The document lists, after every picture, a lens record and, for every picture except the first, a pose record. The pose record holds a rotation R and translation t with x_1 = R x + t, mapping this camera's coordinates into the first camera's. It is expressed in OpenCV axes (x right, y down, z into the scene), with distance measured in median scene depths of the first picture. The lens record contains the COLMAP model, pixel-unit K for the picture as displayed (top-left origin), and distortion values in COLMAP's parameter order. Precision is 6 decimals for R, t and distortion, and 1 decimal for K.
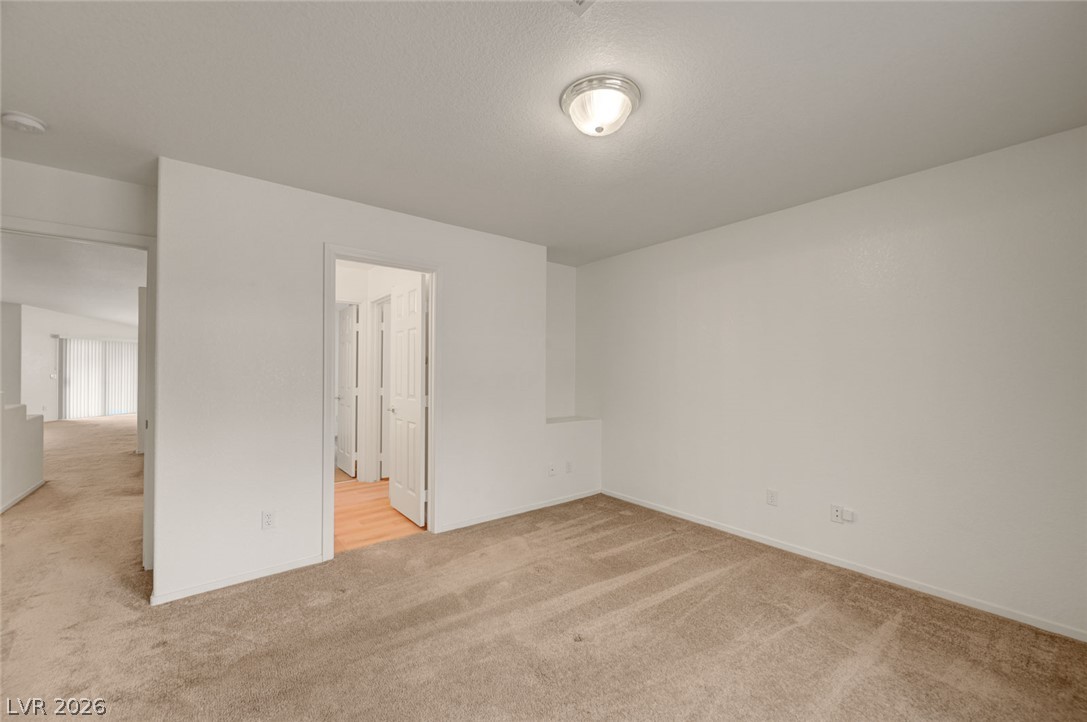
lens RADIAL K [[432.4, 0, 549.8], [0, 432.4, 374.1], [0, 0, 1]] dist [0.000261, 0.000088]
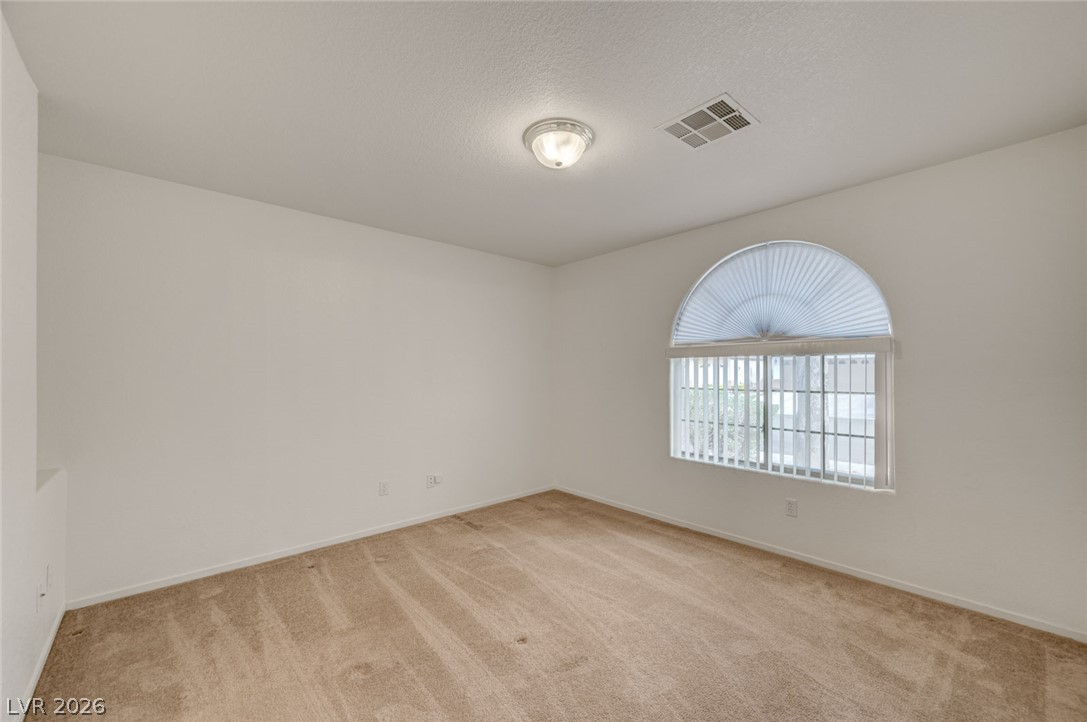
lens RADIAL K [[432.4, 0, 549.8], [0, 432.4, 374.1], [0, 0, 1]] dist [0.000261, 0.000088]
pose [[-0.066867, -0.003640, 0.997755, -0.682163], [0.006918, 0.999968, 0.004111, -0.006591], [-0.997738, 0.007177, -0.066840, 0.726566]]
